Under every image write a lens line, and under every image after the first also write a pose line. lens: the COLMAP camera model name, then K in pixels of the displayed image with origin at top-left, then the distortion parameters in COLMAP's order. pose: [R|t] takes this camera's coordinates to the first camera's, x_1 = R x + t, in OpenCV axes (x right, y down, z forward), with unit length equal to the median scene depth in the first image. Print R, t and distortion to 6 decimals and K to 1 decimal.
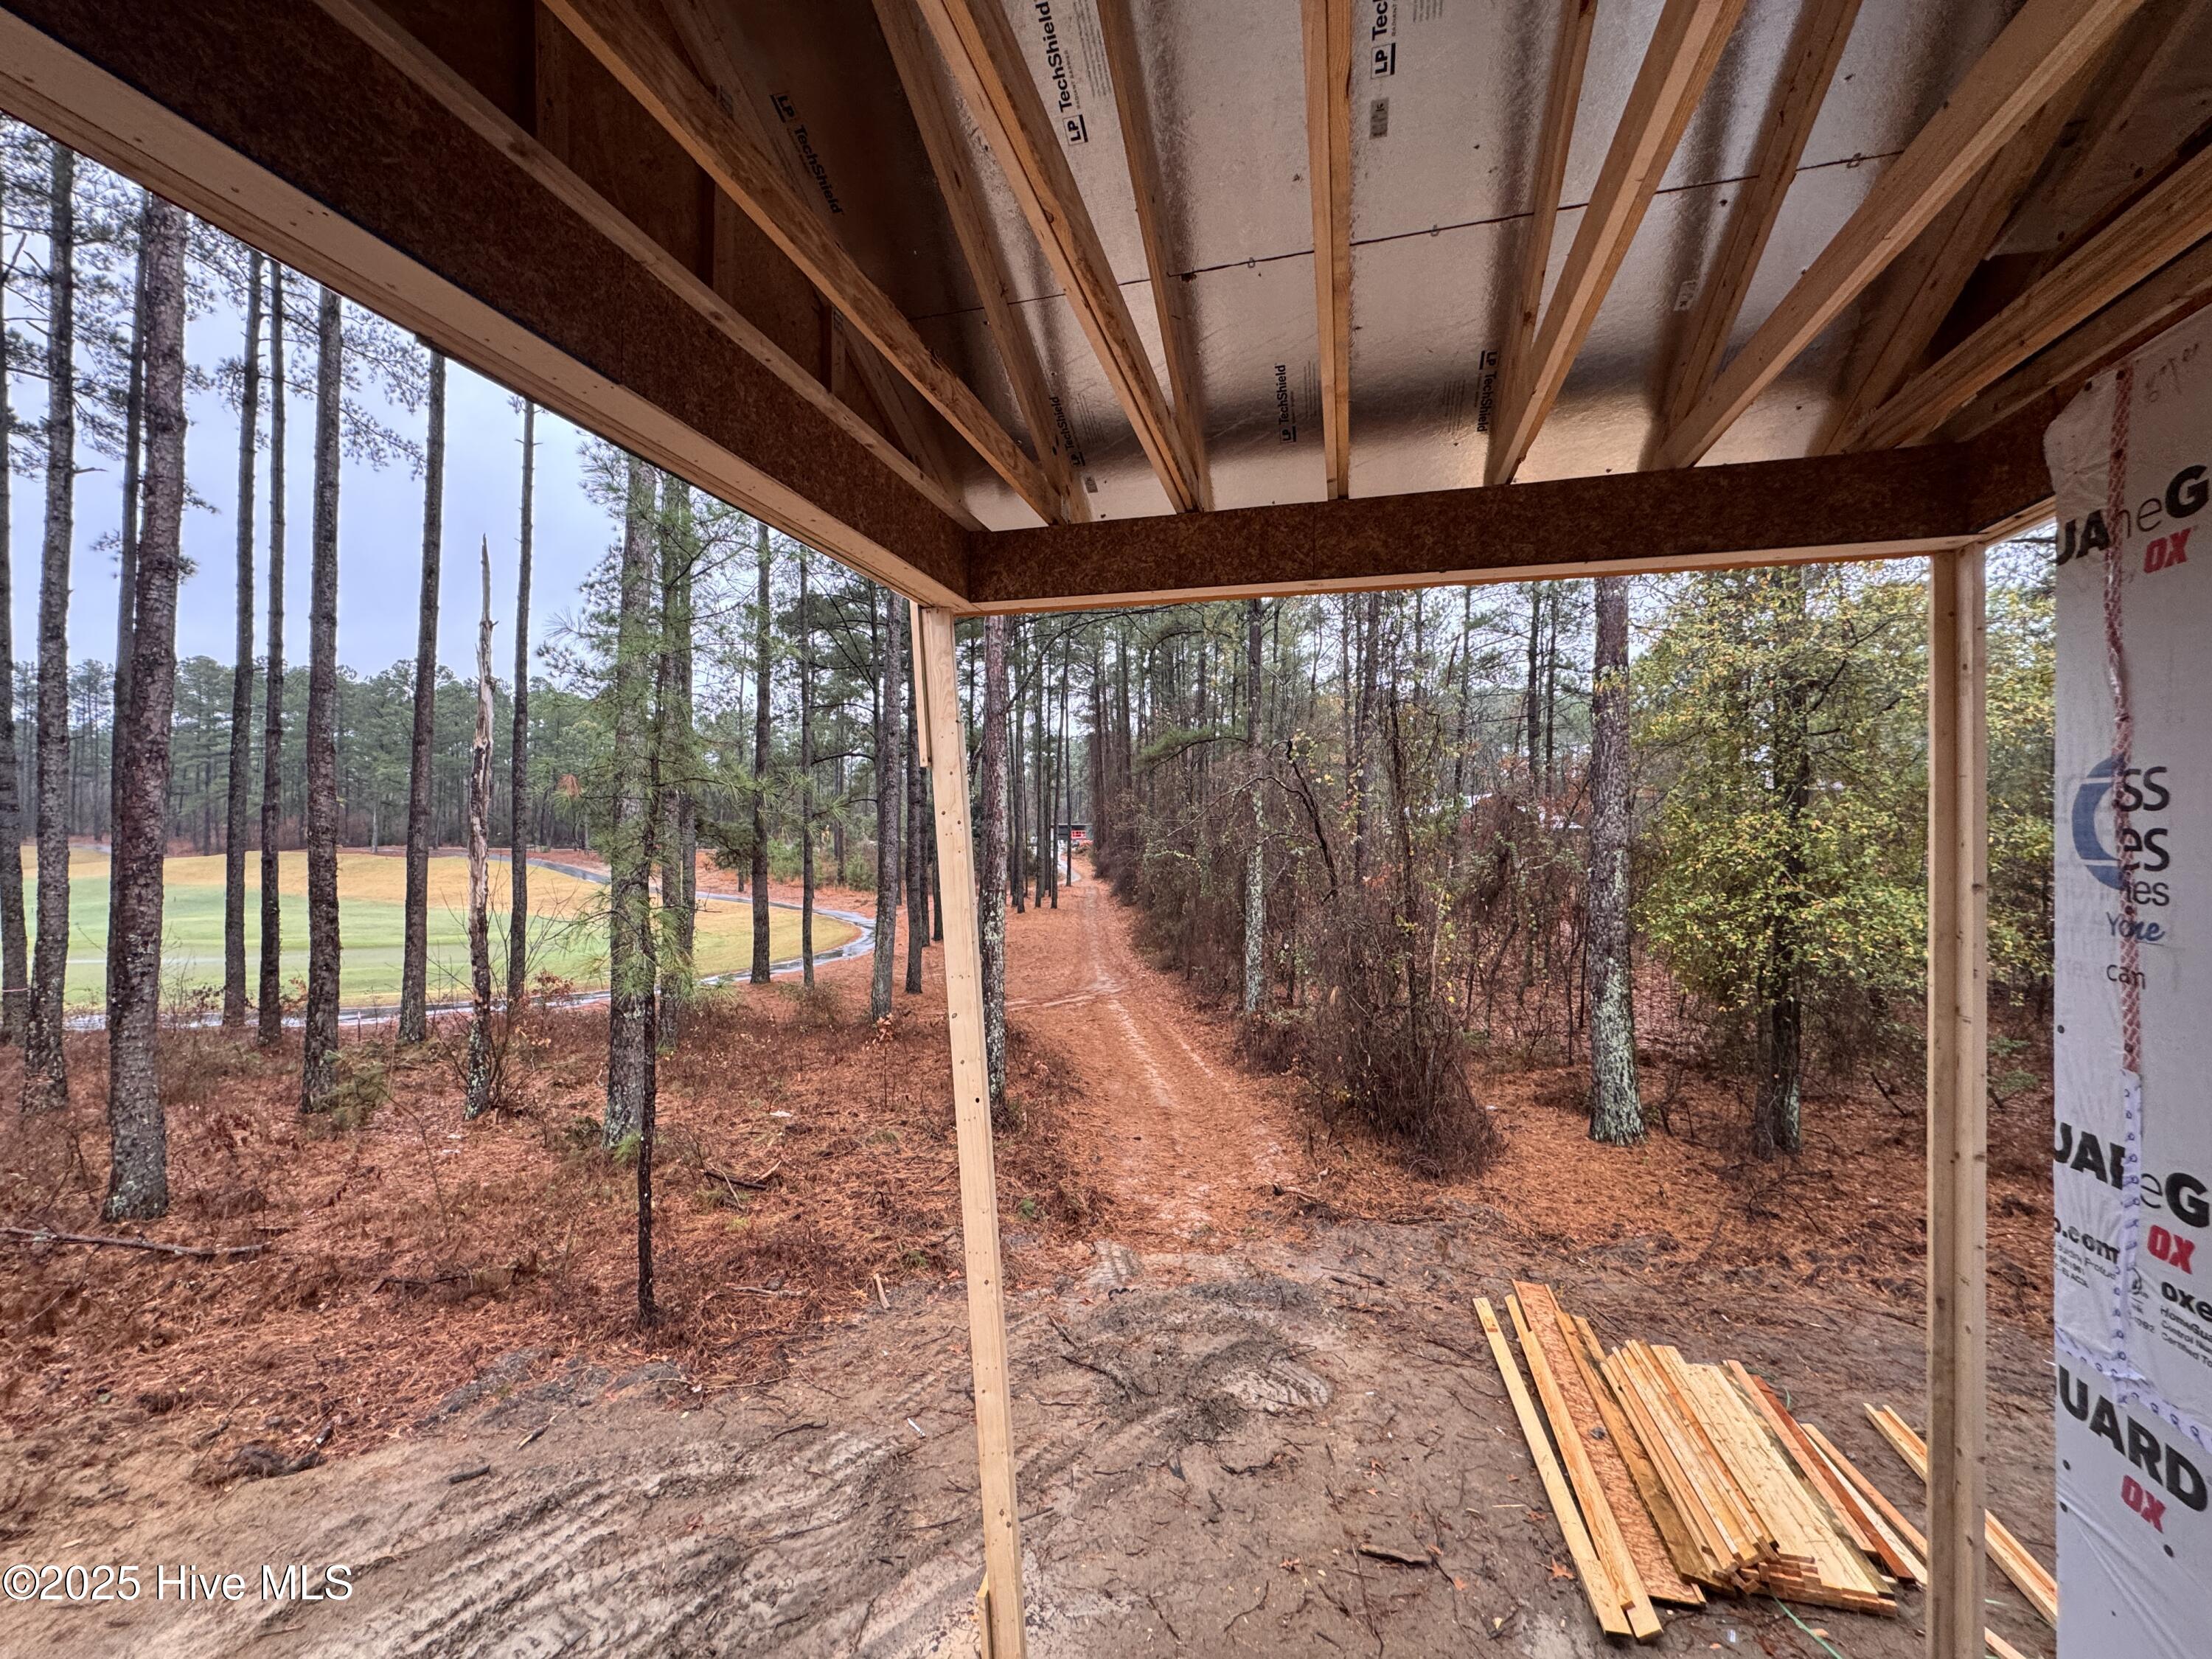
lens RADIAL K [[877.8, 0, 1103.8], [0, 877.8, 823.0], [0, 0, 1]] dist [-0.000598, 0.000186]
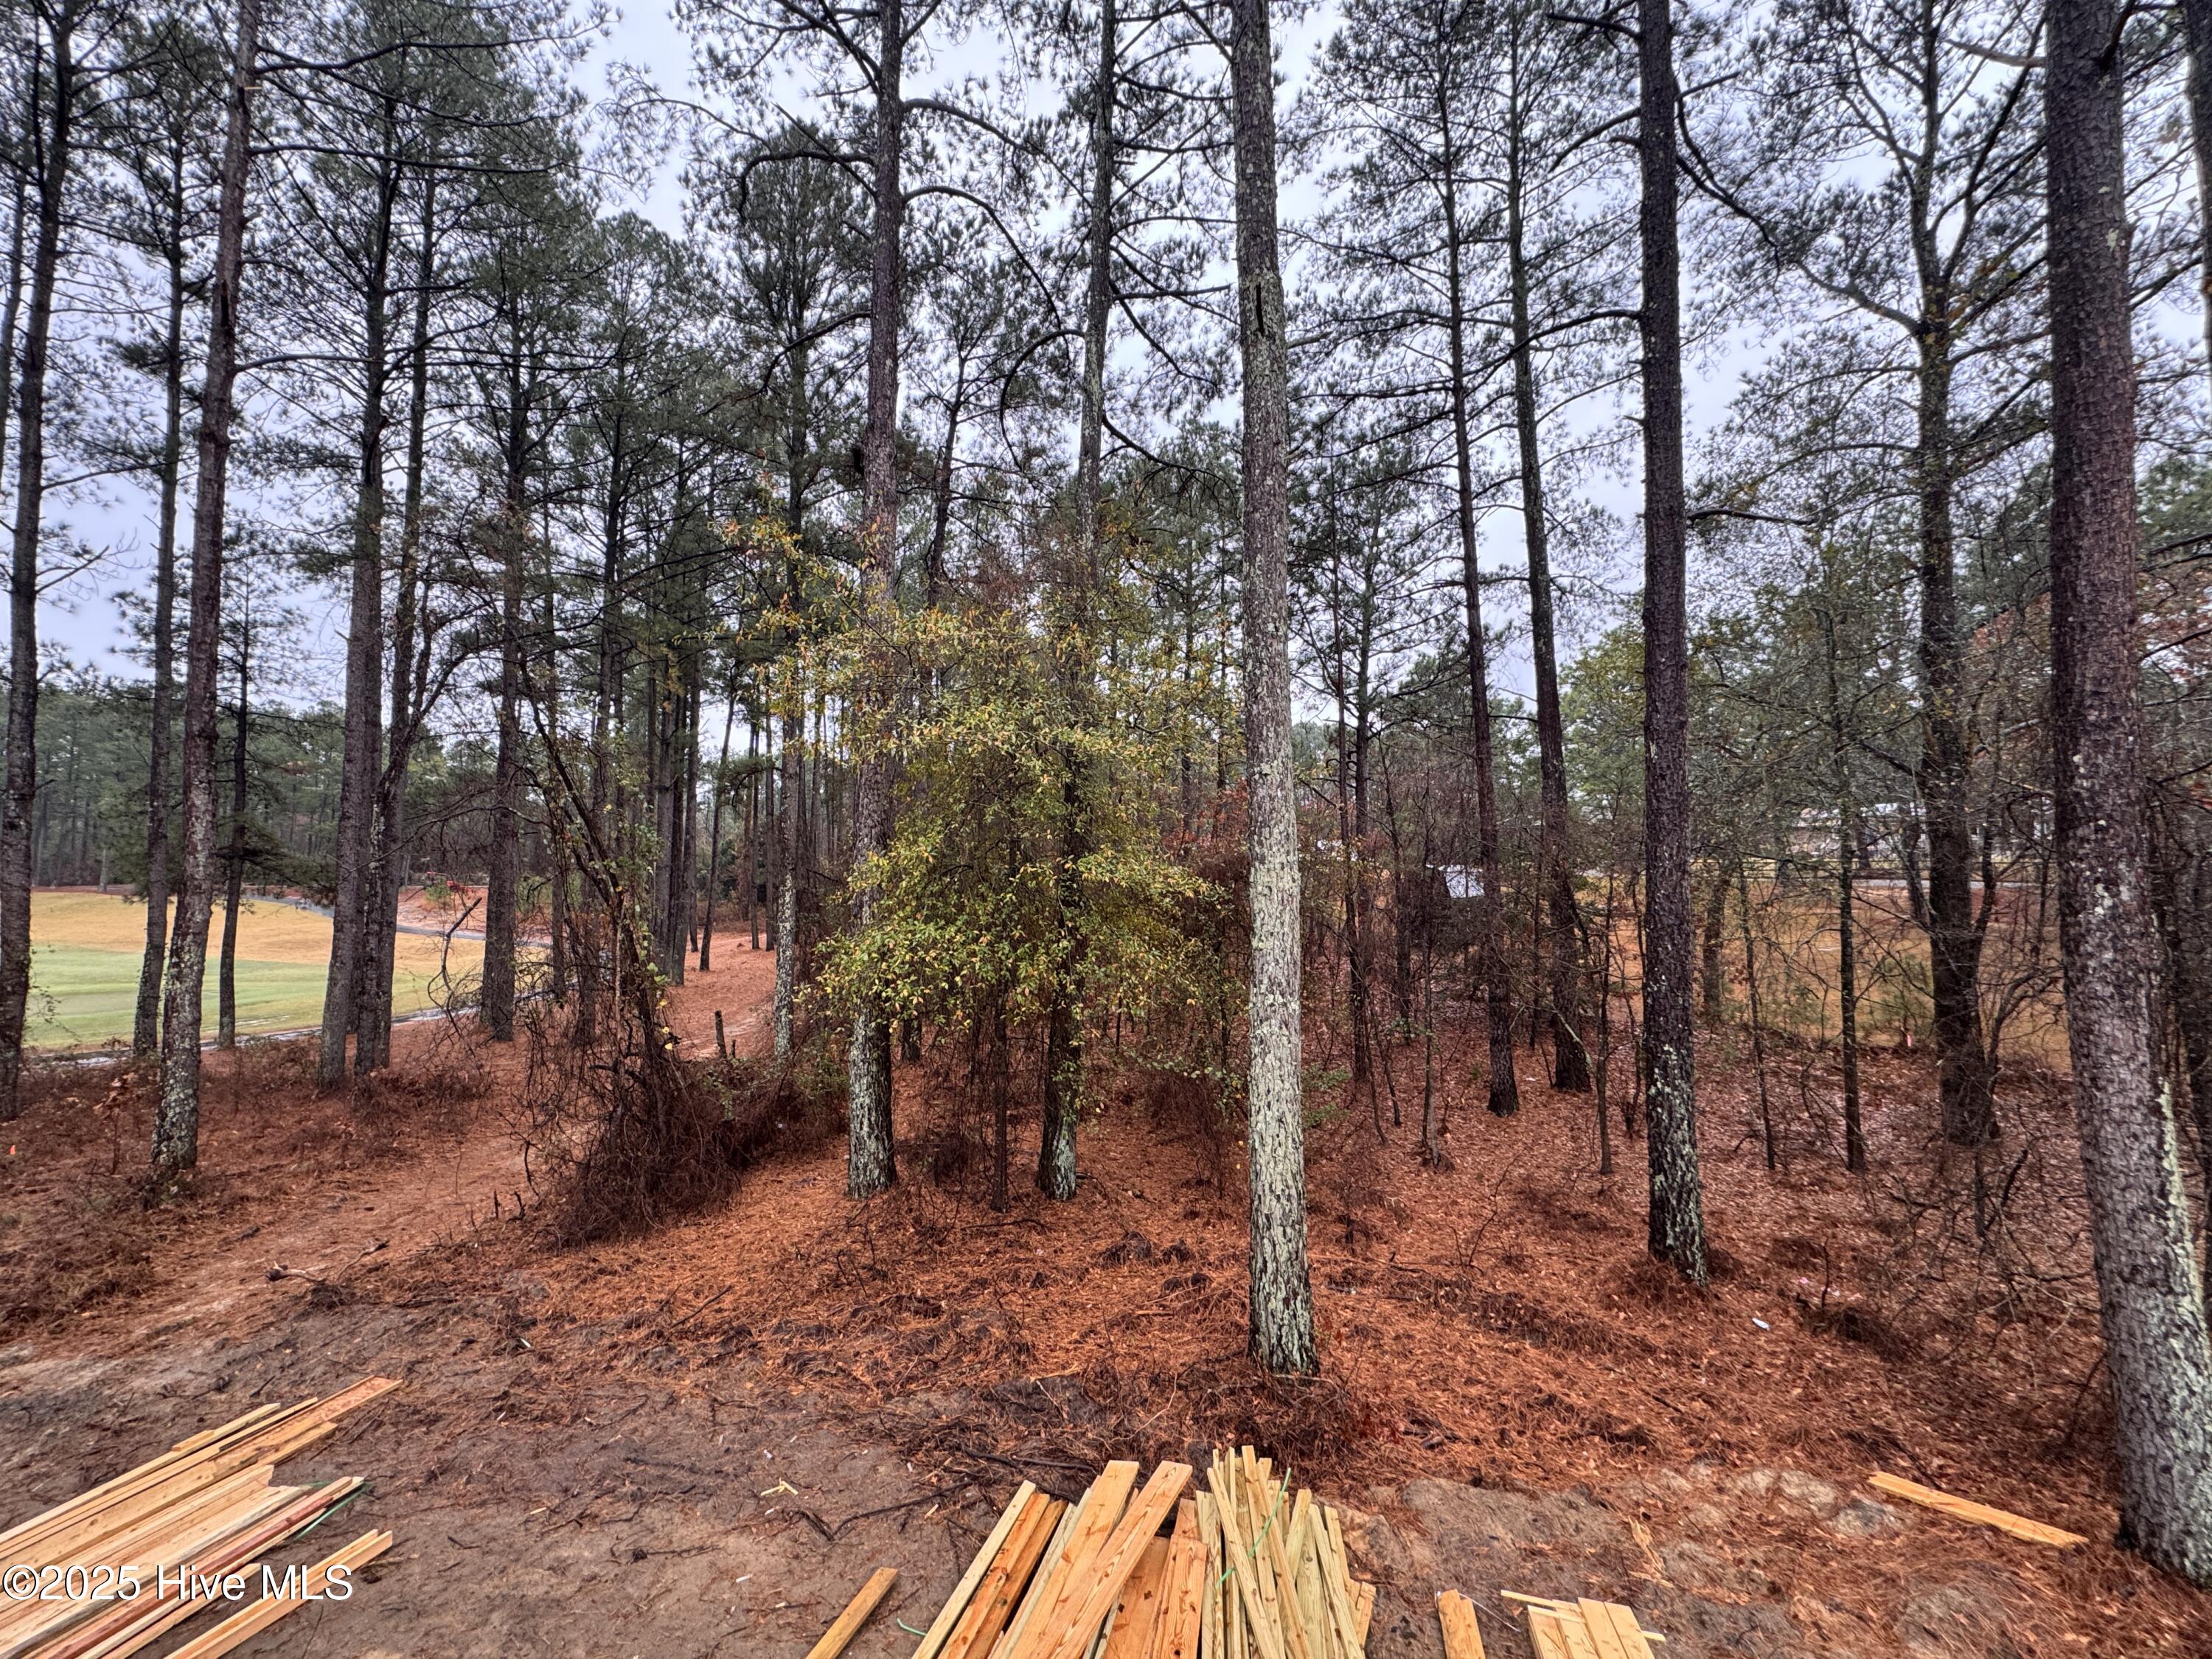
lens RADIAL K [[876.4, 0, 1104.2], [0, 876.4, 826.2], [0, 0, 1]] dist [-0.001240, 0.000002]
pose [[0.995604, 0.001139, 0.093655, 0.903490], [0.001949, 0.999458, -0.032872, -0.000623], [-0.093641, 0.032910, 0.995062, 0.032156]]
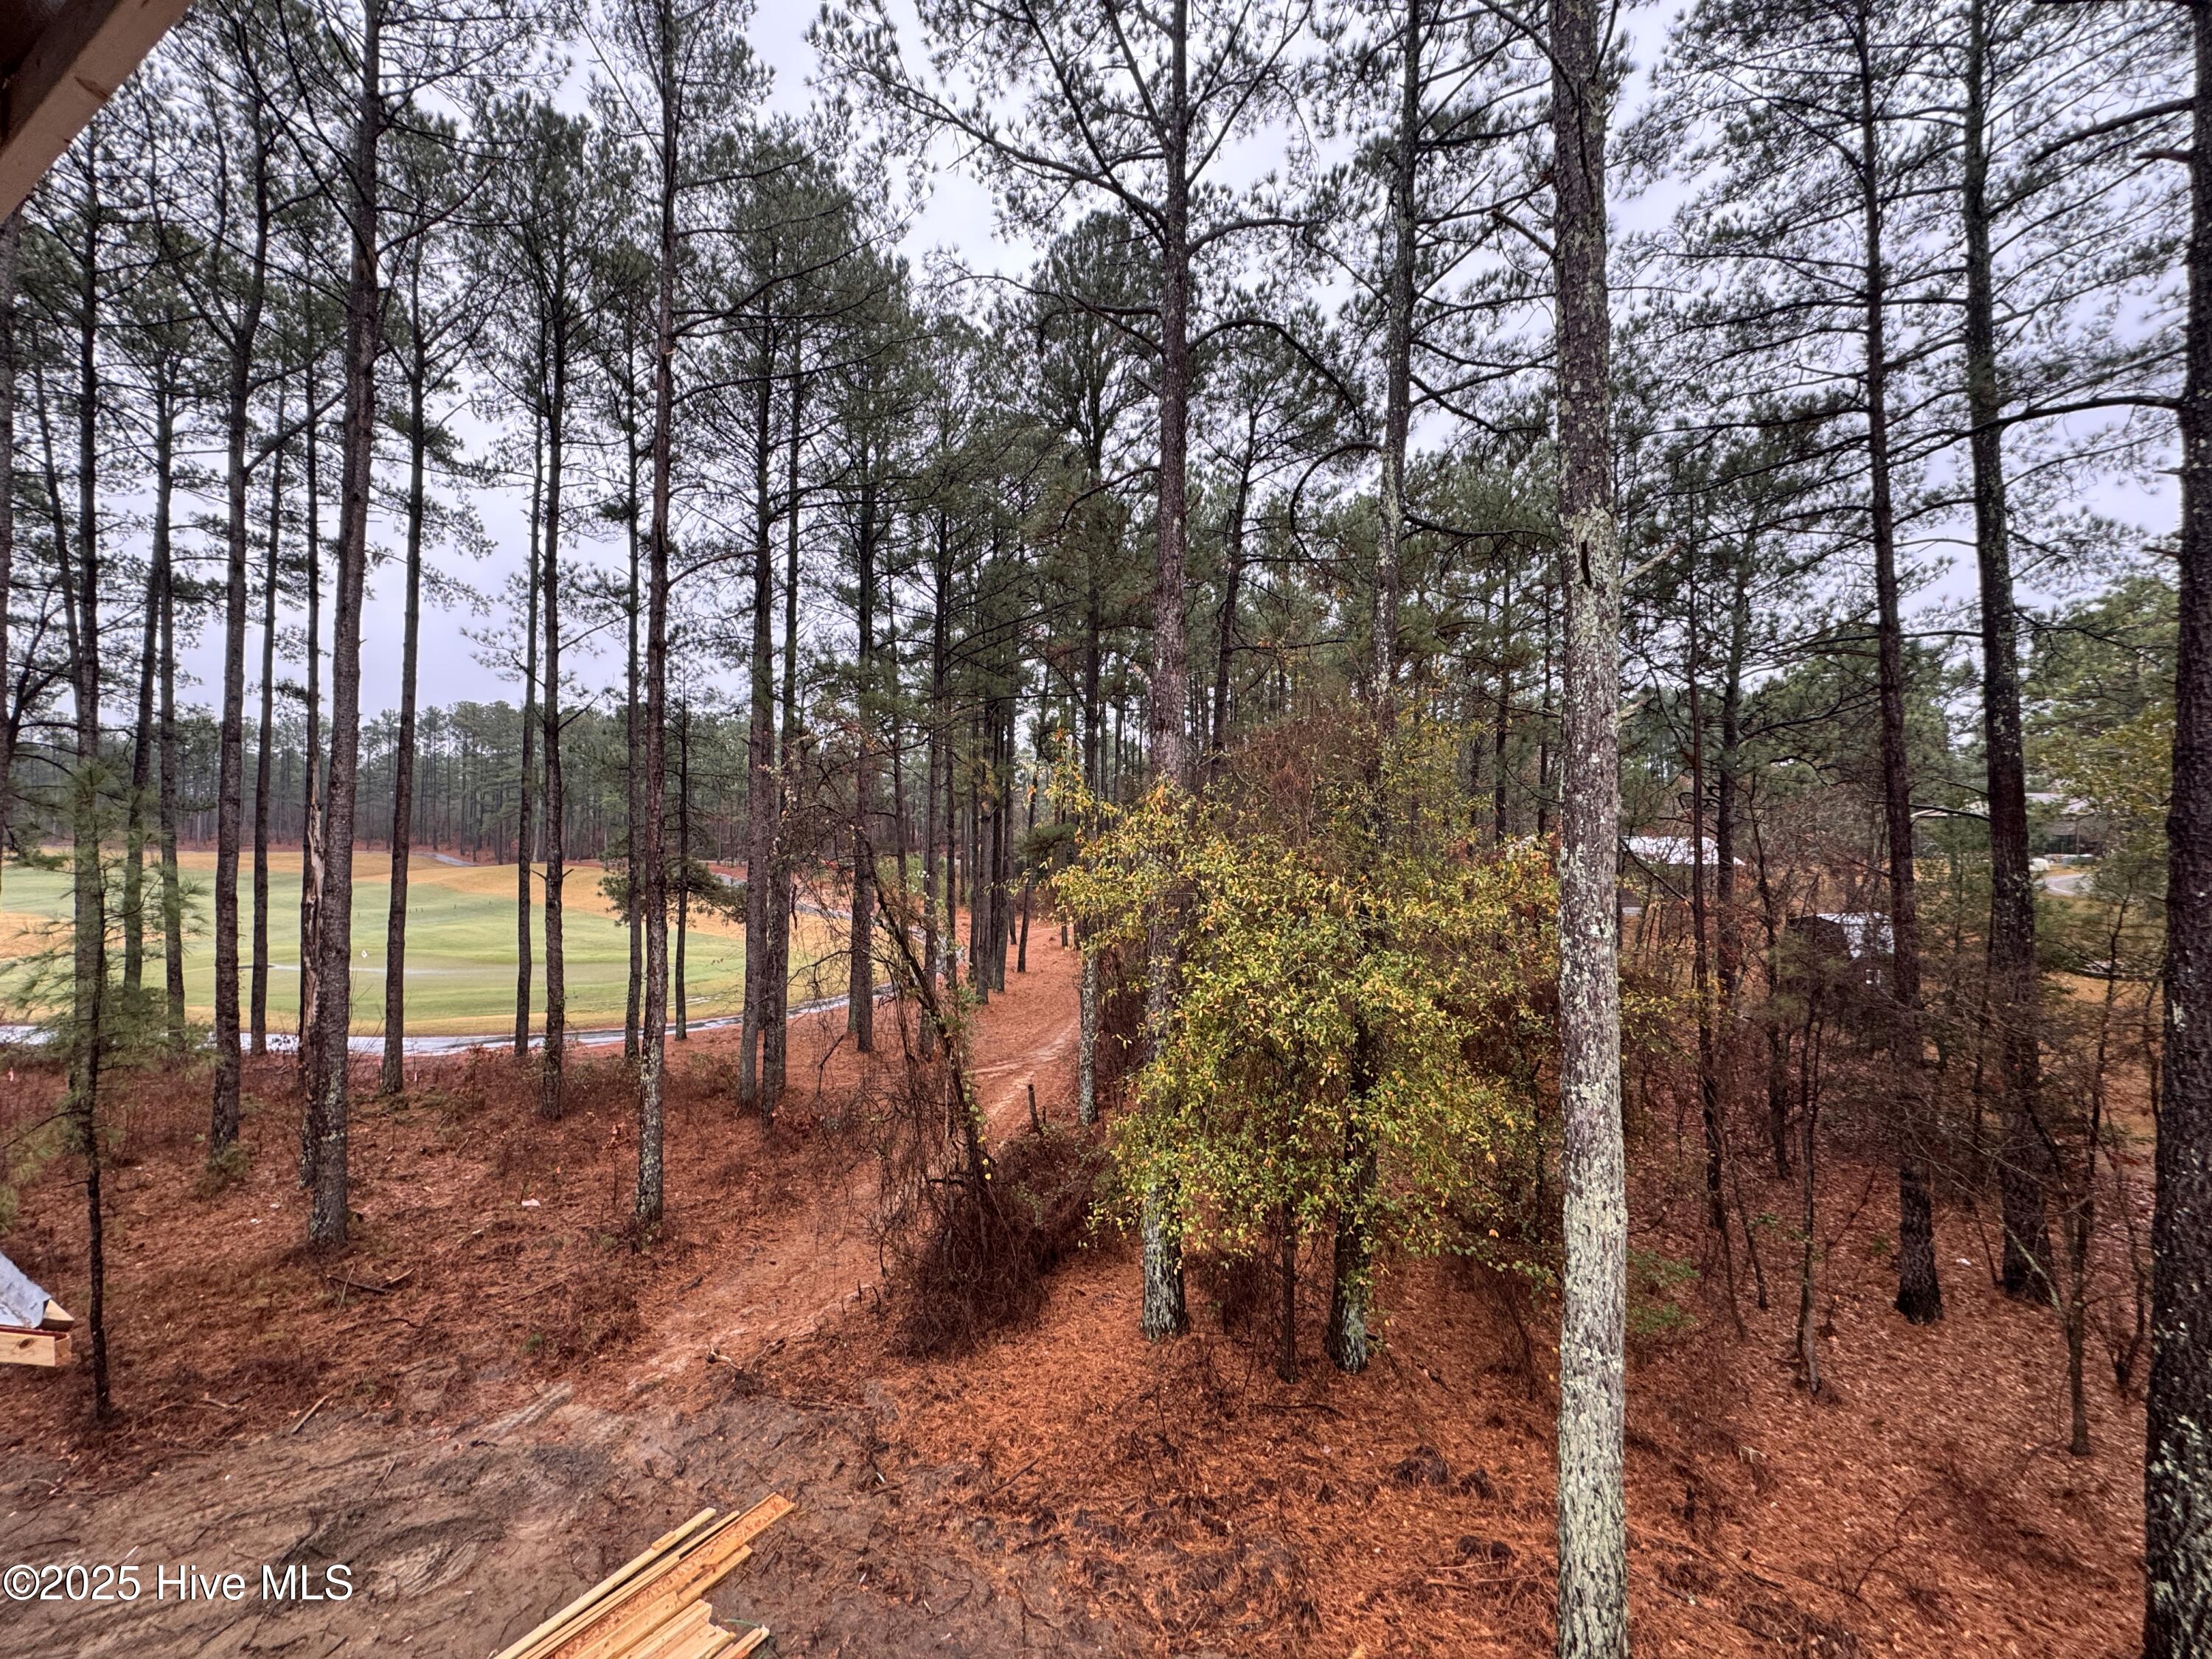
lens RADIAL K [[876.8, 0, 1104.4], [0, 876.8, 826.0], [0, 0, 1]] dist [-0.002228, 0.000255]
pose [[0.971168, 0.002790, -0.238379, 0.914121], [-0.000465, 0.999952, 0.009810, -0.265175], [0.238395, -0.009416, 0.971123, 0.032167]]
